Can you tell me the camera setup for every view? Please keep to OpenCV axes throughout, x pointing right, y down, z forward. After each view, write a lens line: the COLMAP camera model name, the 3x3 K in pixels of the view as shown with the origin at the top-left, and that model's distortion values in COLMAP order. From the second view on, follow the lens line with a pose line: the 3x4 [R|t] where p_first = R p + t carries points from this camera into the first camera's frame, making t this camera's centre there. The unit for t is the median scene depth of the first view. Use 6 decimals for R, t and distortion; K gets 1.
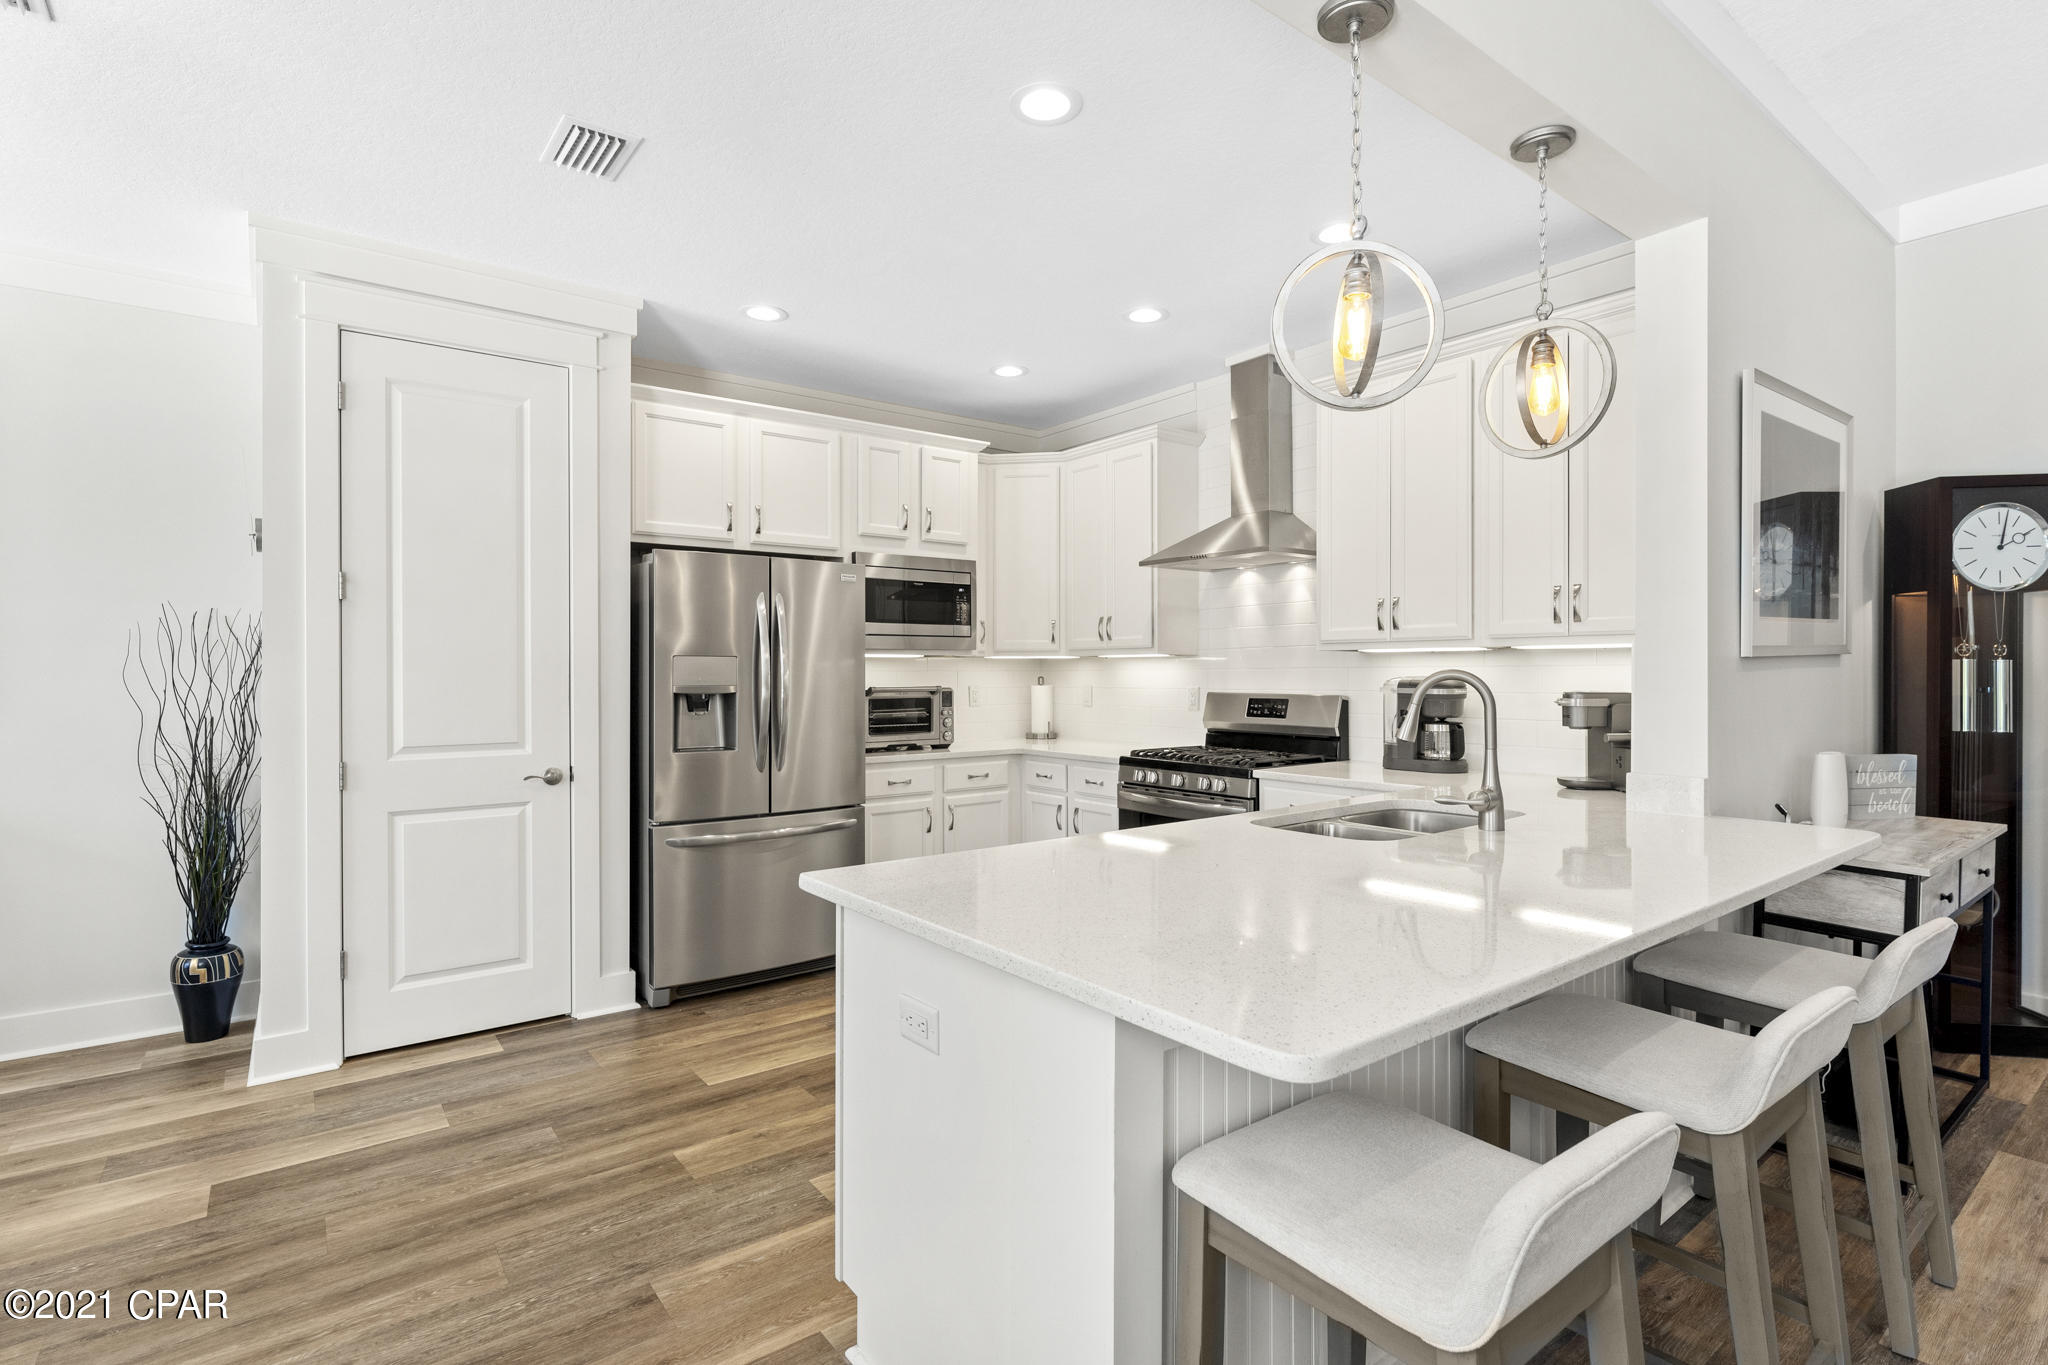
lens RADIAL K [[965.9, 0, 1020.8], [0, 965.9, 690.0], [0, 0, 1]] dist [0.006031, 0.000592]
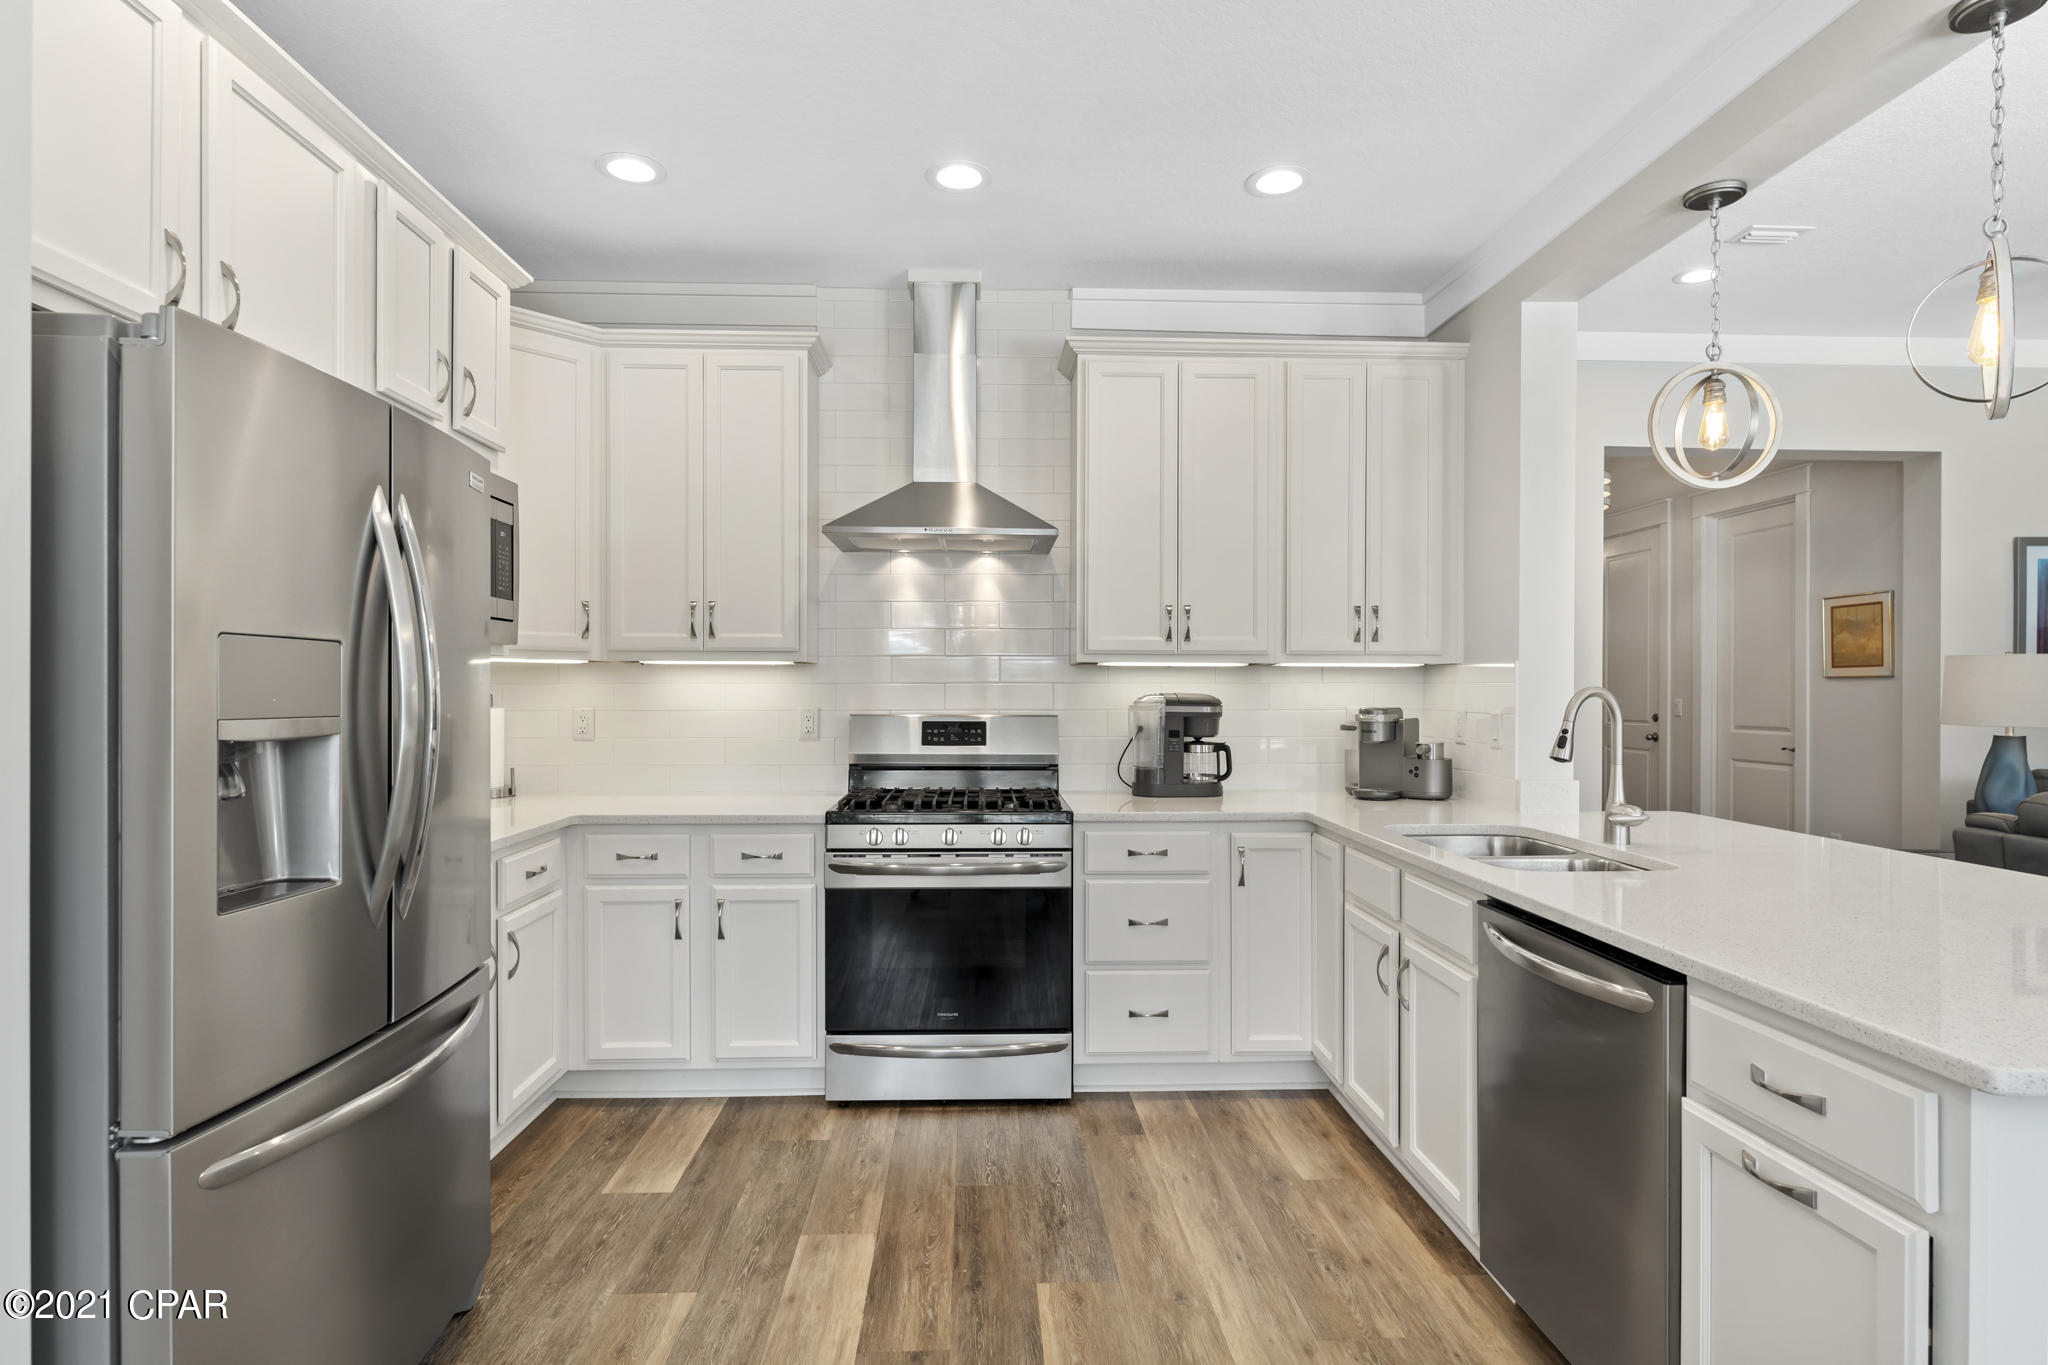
lens RADIAL K [[1066.2, 0, 1015.0], [0, 1066.2, 686.0], [0, 0, 1]] dist [0.002304, -0.000227]
pose [[0.565175, 0.006825, 0.824943, -0.435716], [0.010697, 0.999821, -0.015601, -0.005493], [-0.824902, 0.017642, 0.565000, 0.469990]]
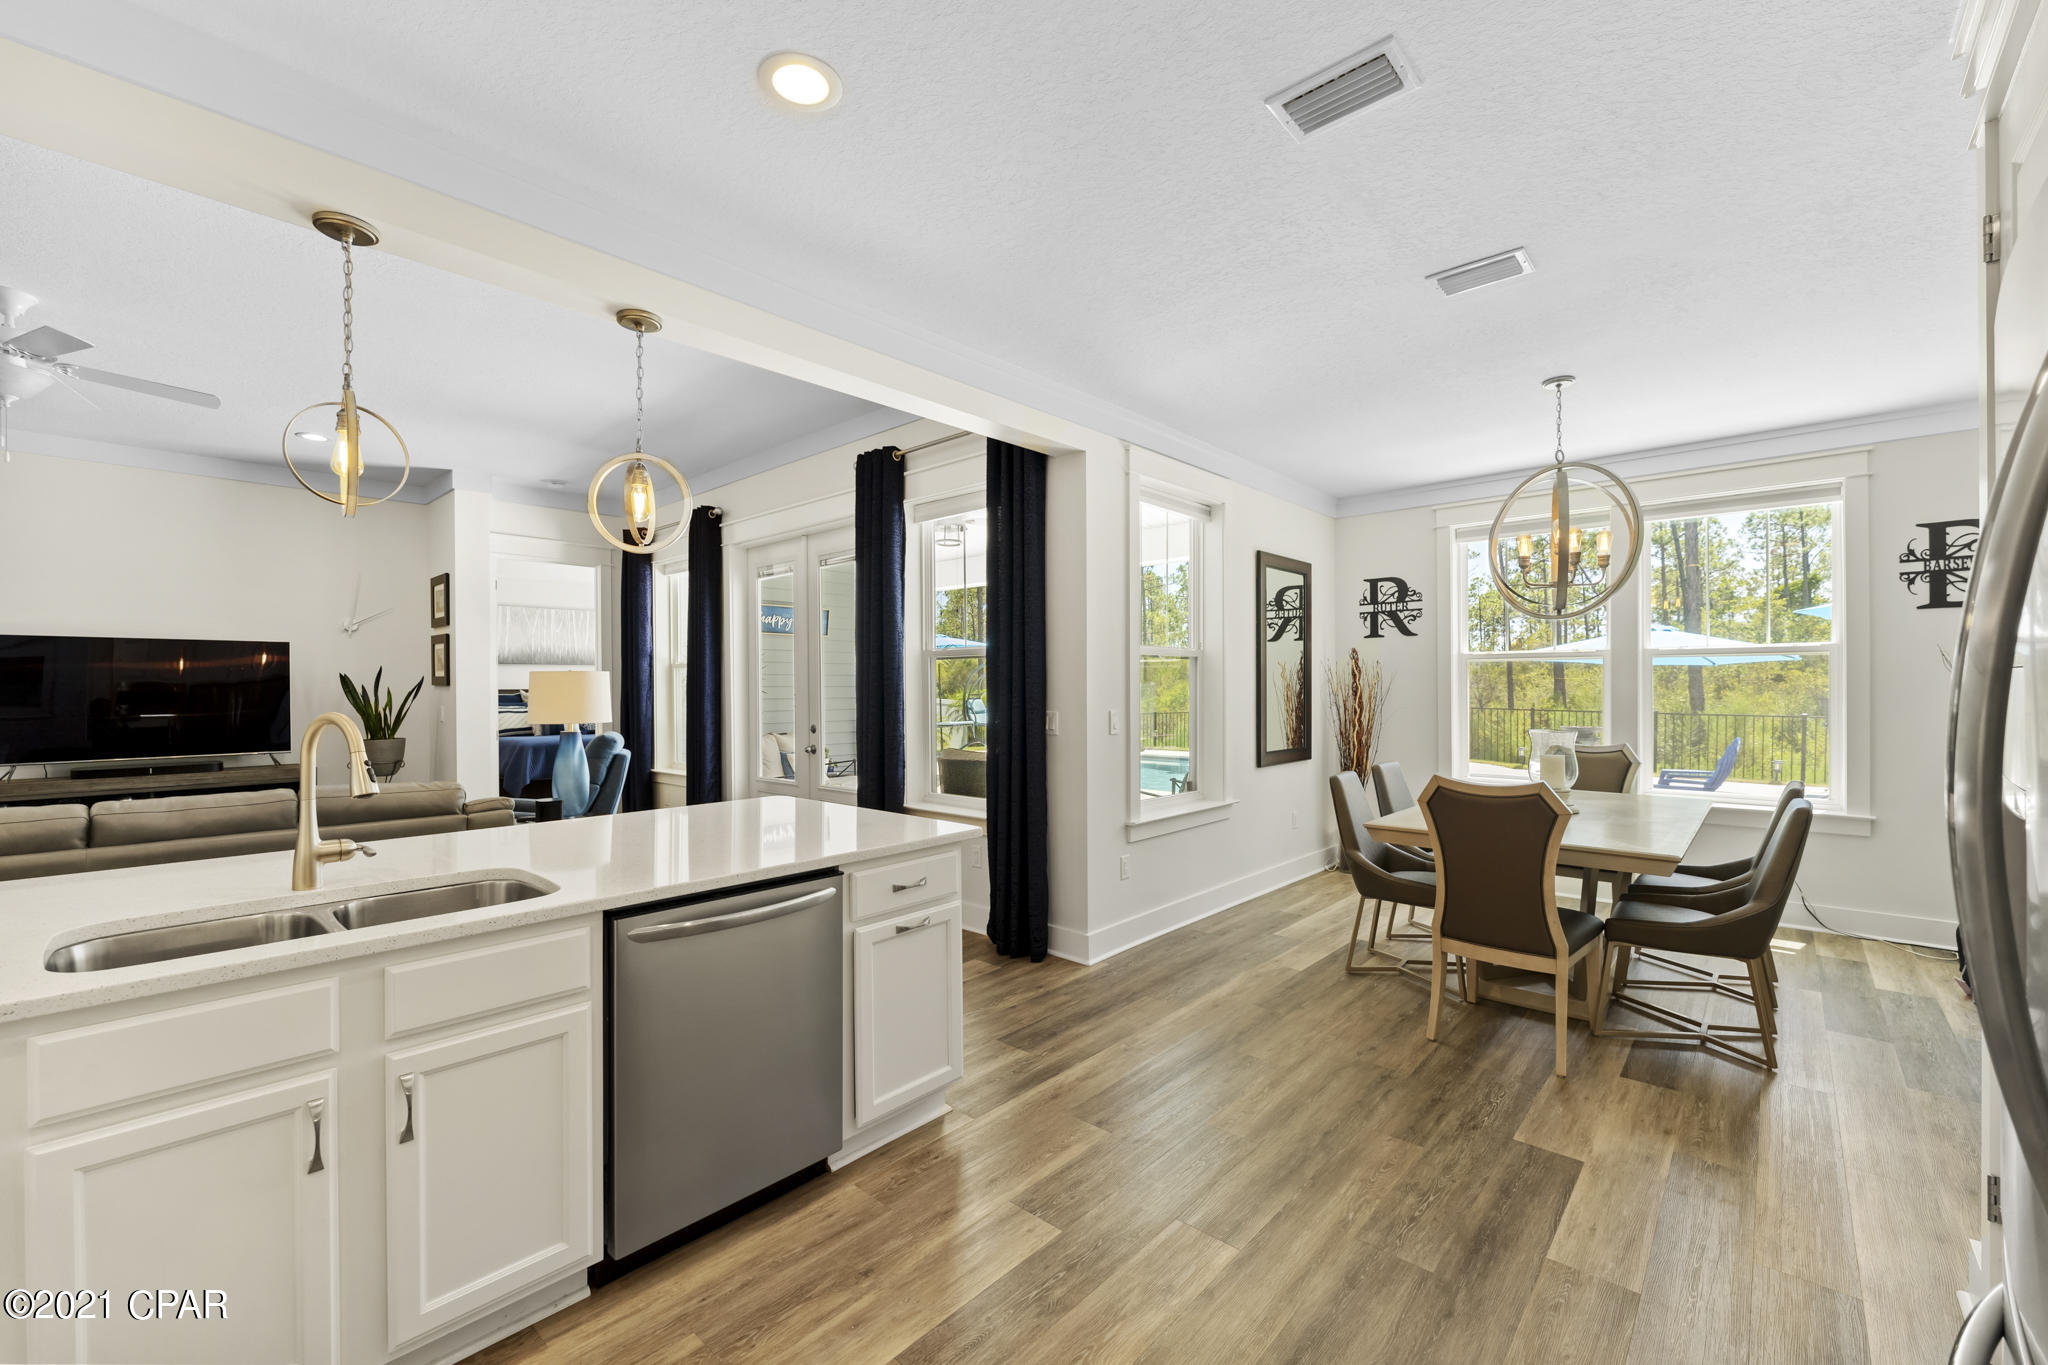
lens RADIAL K [[826.6, 0, 1017.0], [0, 826.6, 689.9], [0, 0, 1]] dist [-0.009750, 0.000278]
pose [[-0.983113, 0.007669, -0.182836, -0.015100], [0.002610, 0.999607, 0.027897, -0.034364], [0.182978, 0.026949, -0.982747, 1.006903]]
